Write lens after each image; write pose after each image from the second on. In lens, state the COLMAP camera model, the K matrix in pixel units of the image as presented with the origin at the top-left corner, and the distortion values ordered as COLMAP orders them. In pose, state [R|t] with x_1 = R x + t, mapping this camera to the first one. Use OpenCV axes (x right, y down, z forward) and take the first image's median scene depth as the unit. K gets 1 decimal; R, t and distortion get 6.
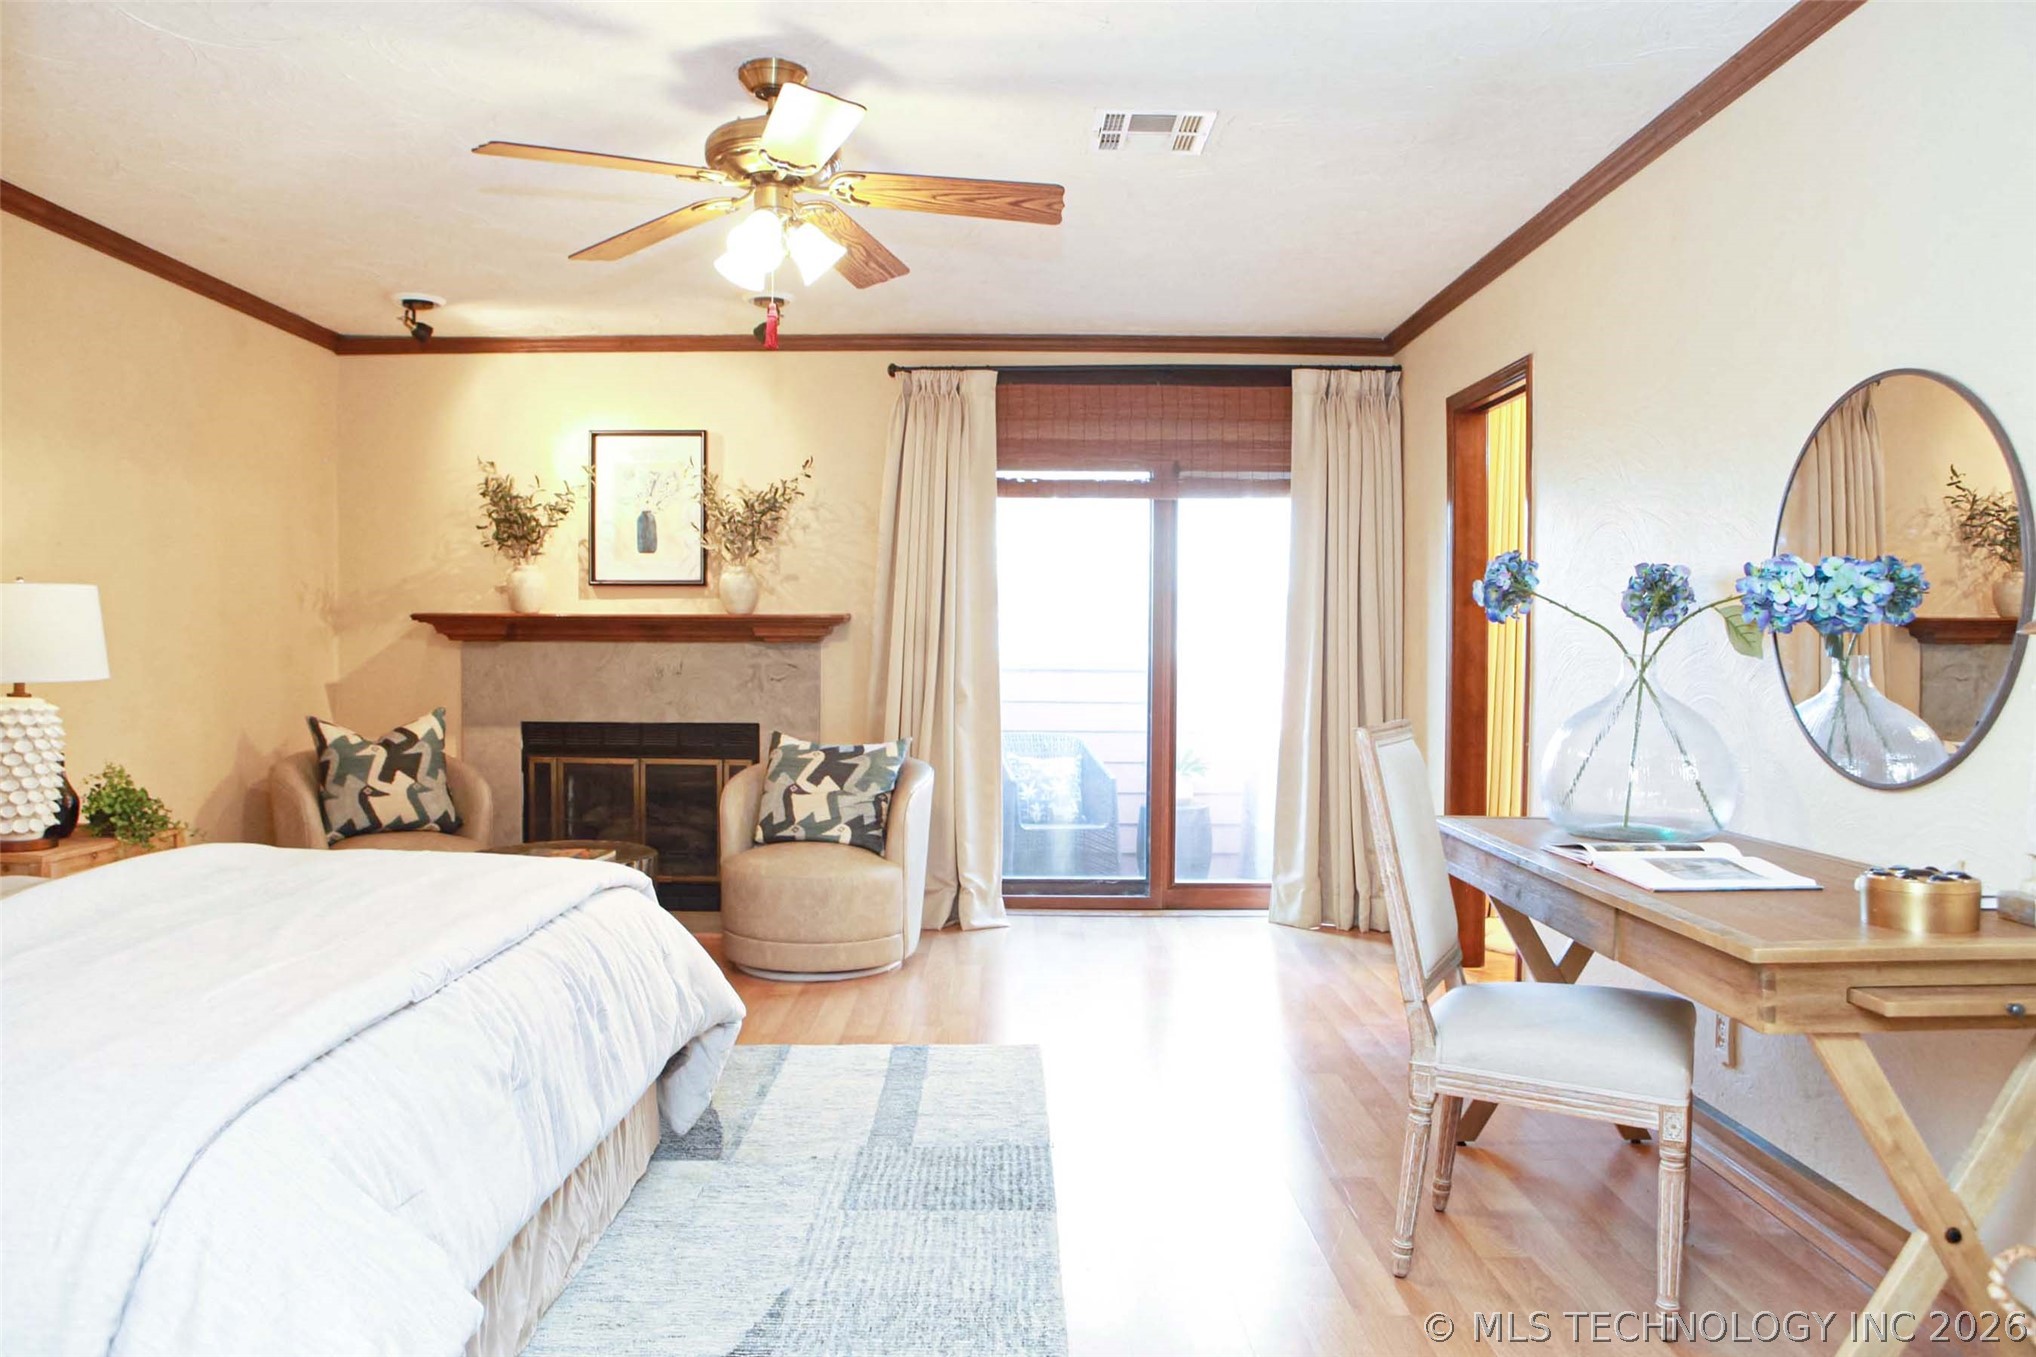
lens RADIAL K [[1434.0, 0, 1010.9], [0, 1434.0, 671.8], [0, 0, 1]] dist [-0.110371, 0.083939]
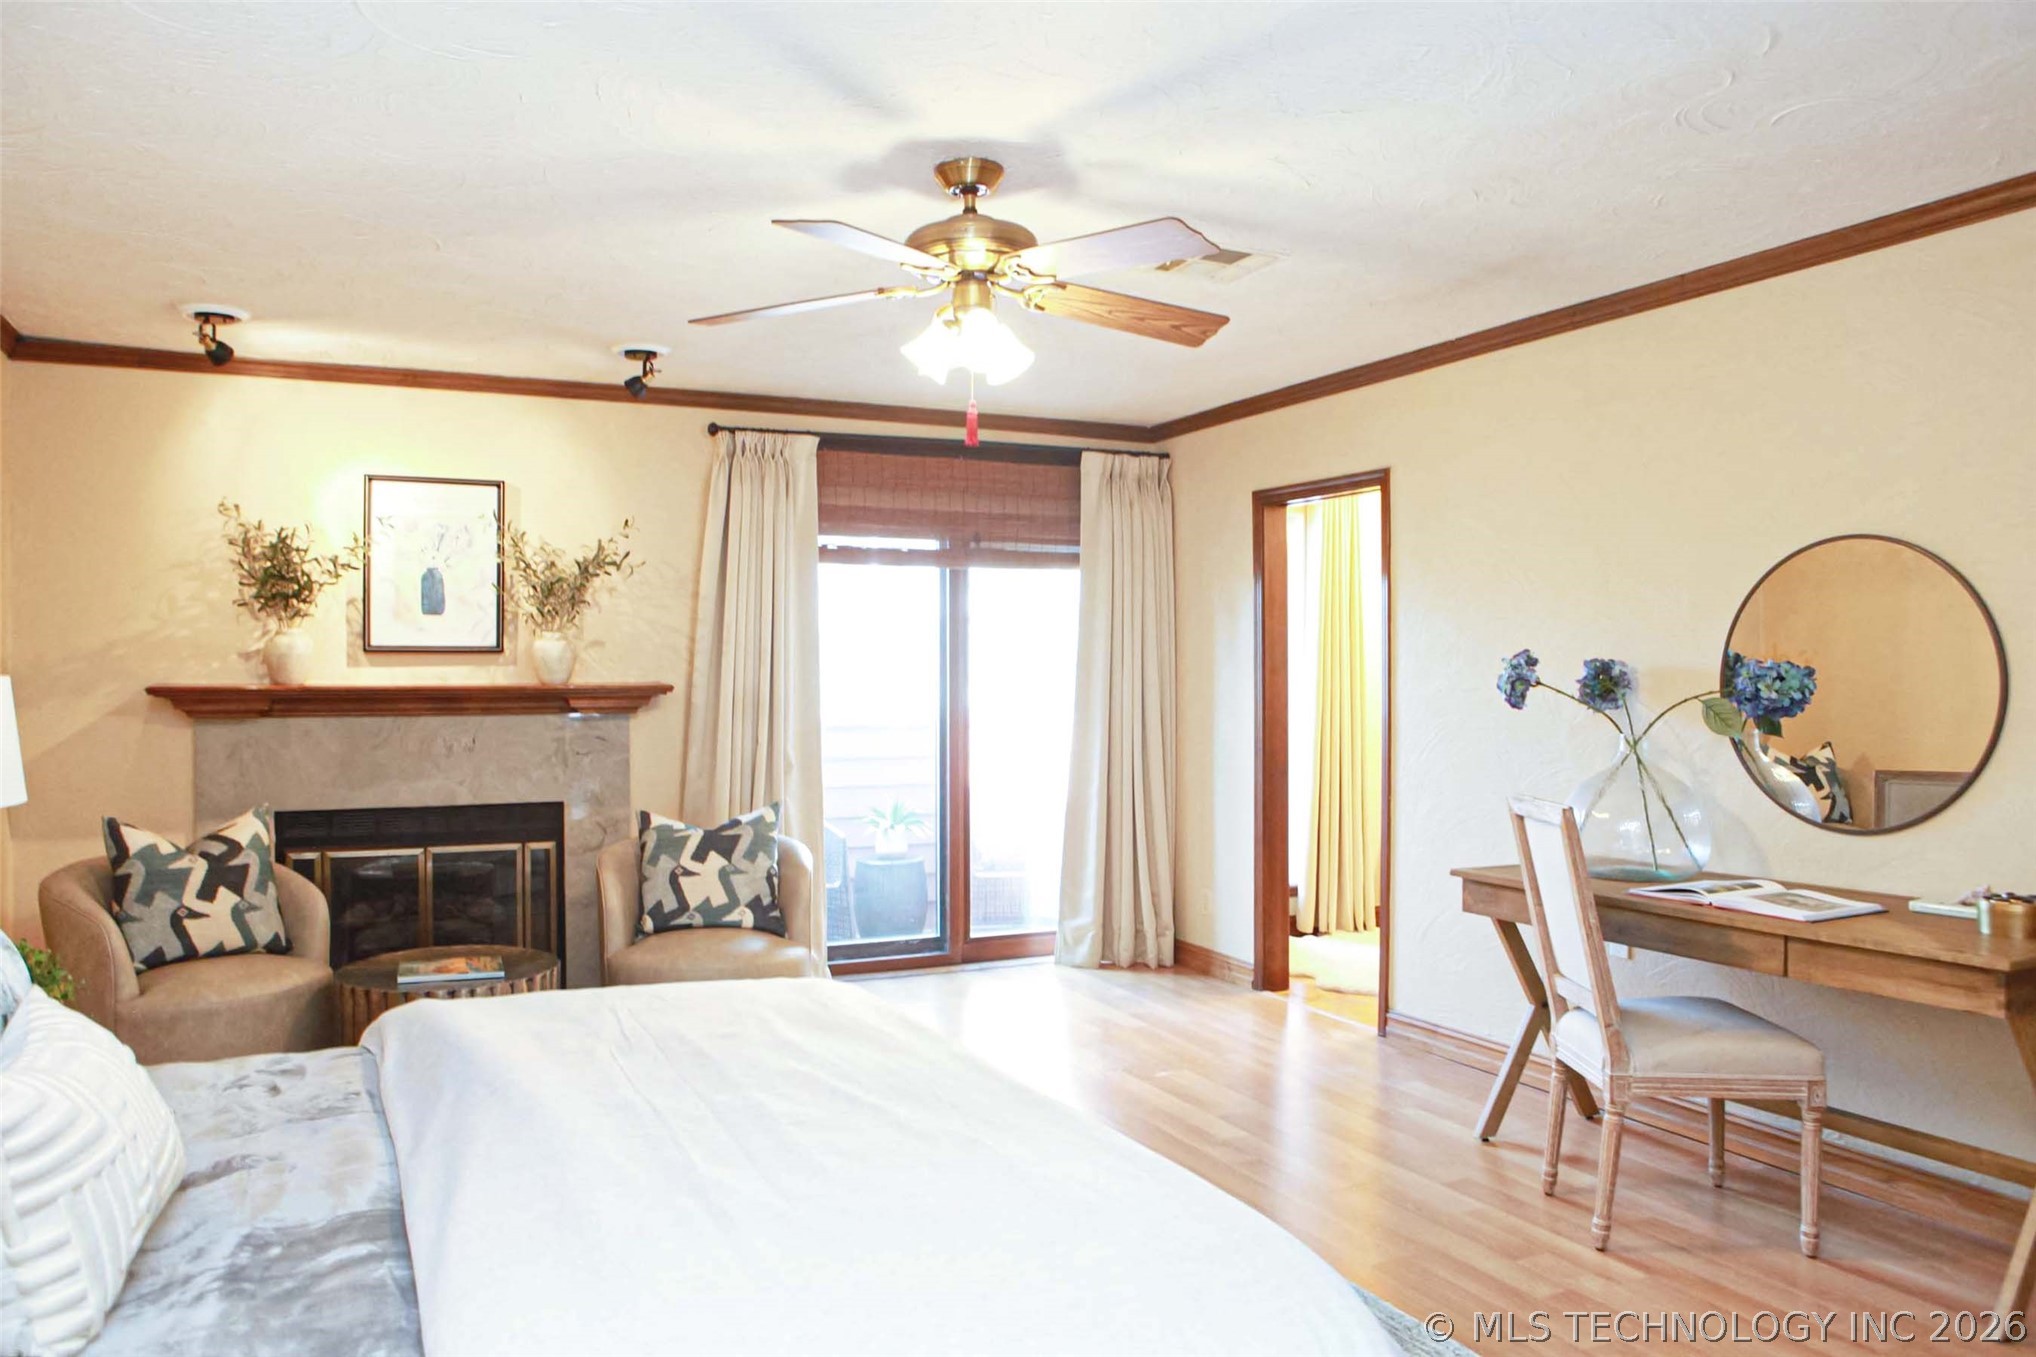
lens RADIAL K [[1434.0, 0, 1010.9], [0, 1434.0, 671.8], [0, 0, 1]] dist [-0.110371, 0.083939]
pose [[0.899710, -0.007189, 0.436430, -0.325672], [0.015311, 0.999769, -0.015097, -0.030036], [-0.436221, 0.020266, 0.899612, 0.050727]]
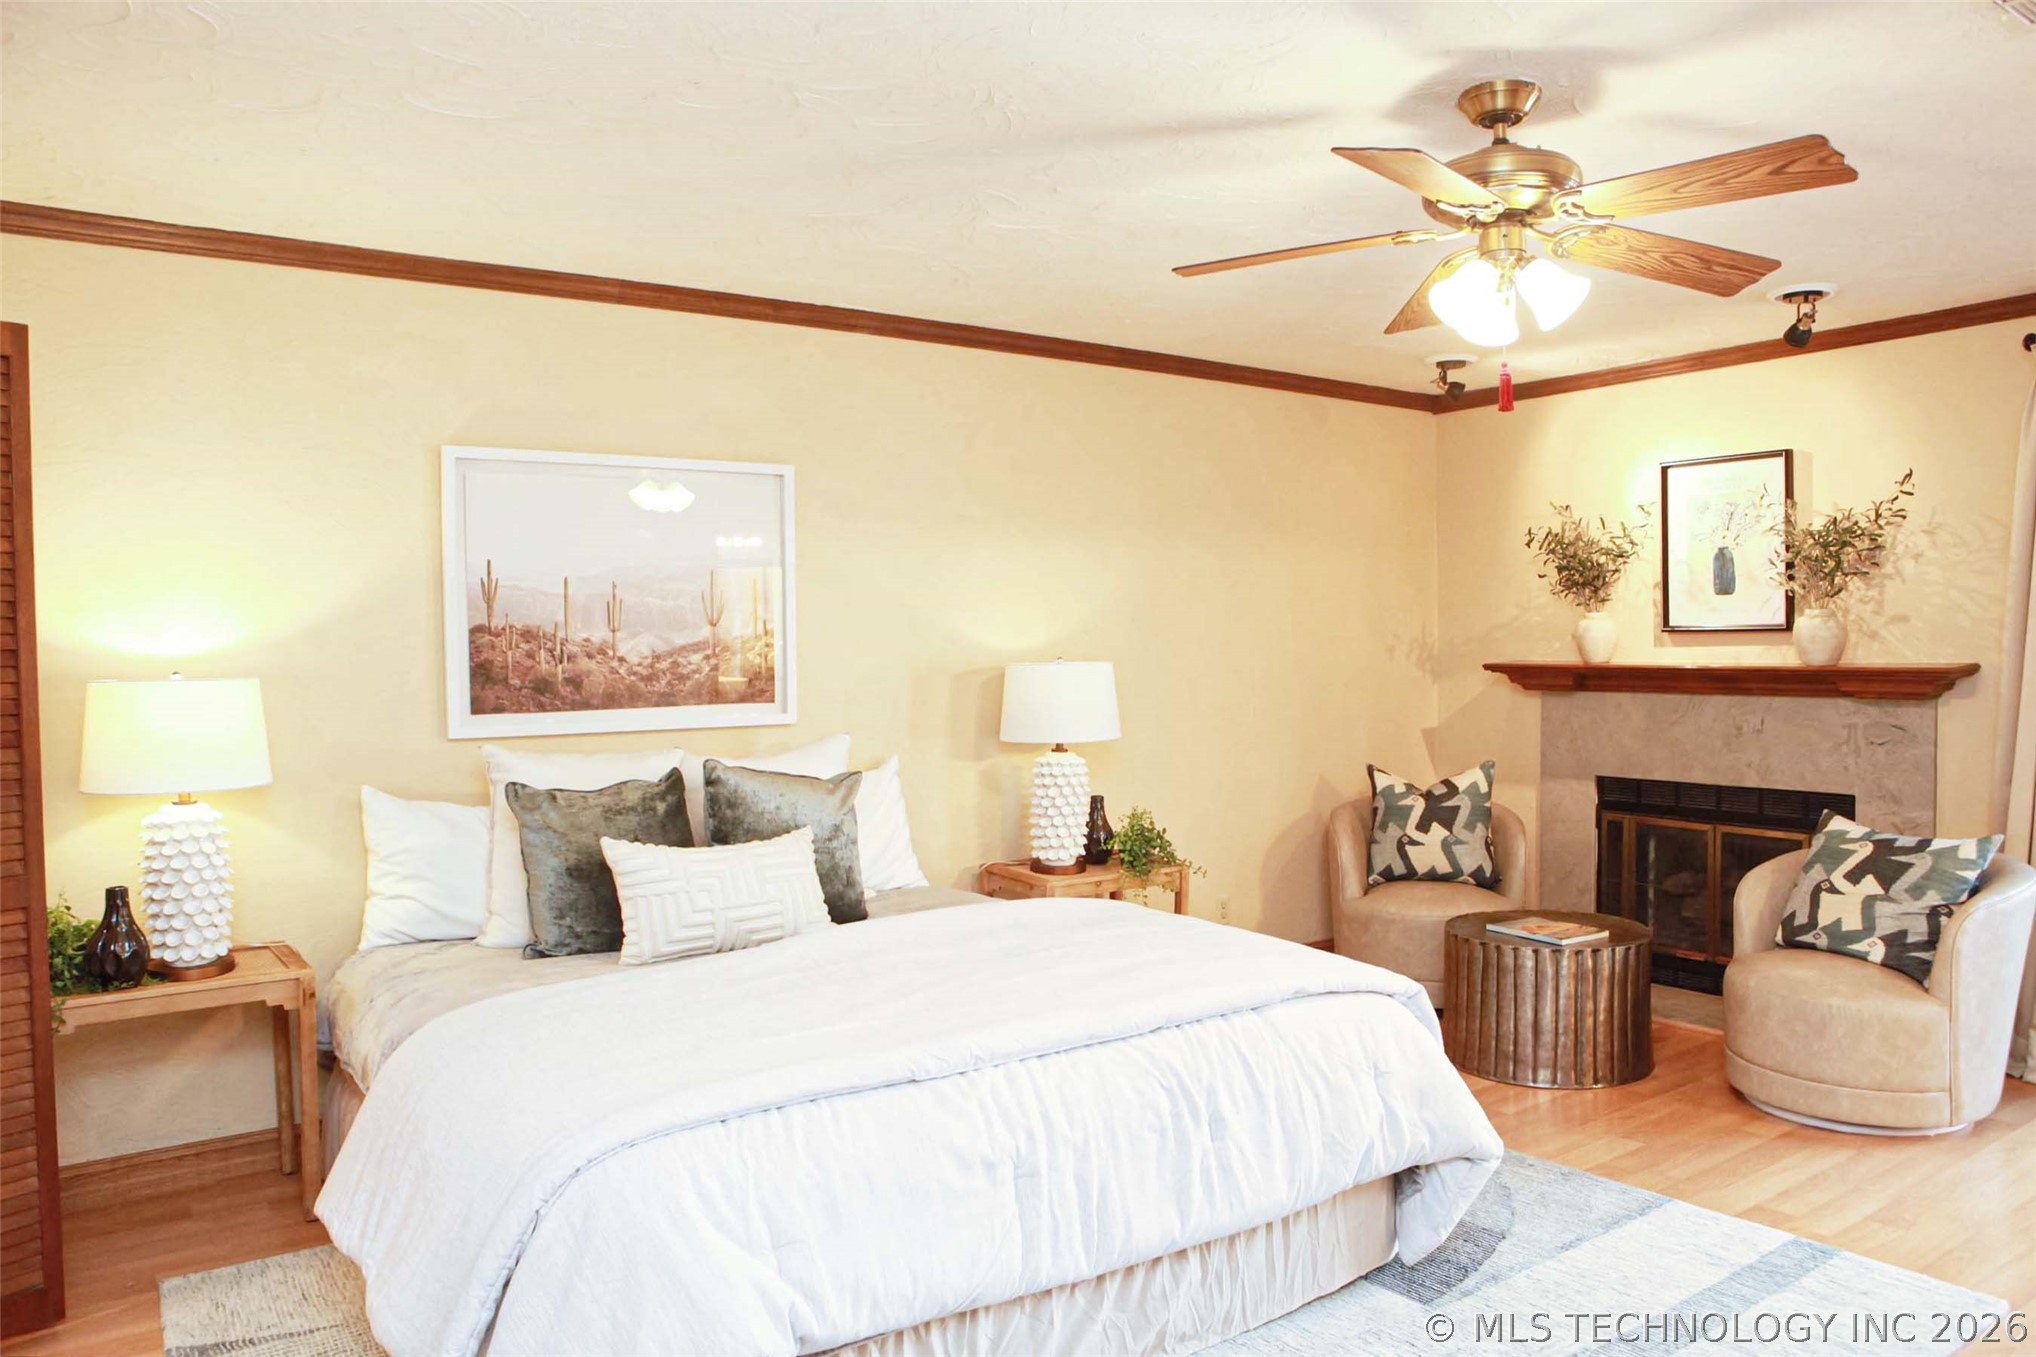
lens RADIAL K [[1423.3, 0, 1012.7], [0, 1423.3, 683.9], [0, 0, 1]] dist [-0.103861, 0.076111]
pose [[0.576602, 0.012529, -0.816929, 0.204420], [-0.003195, 0.999909, 0.013081, -0.038848], [0.817019, -0.004933, 0.576589, 0.140800]]
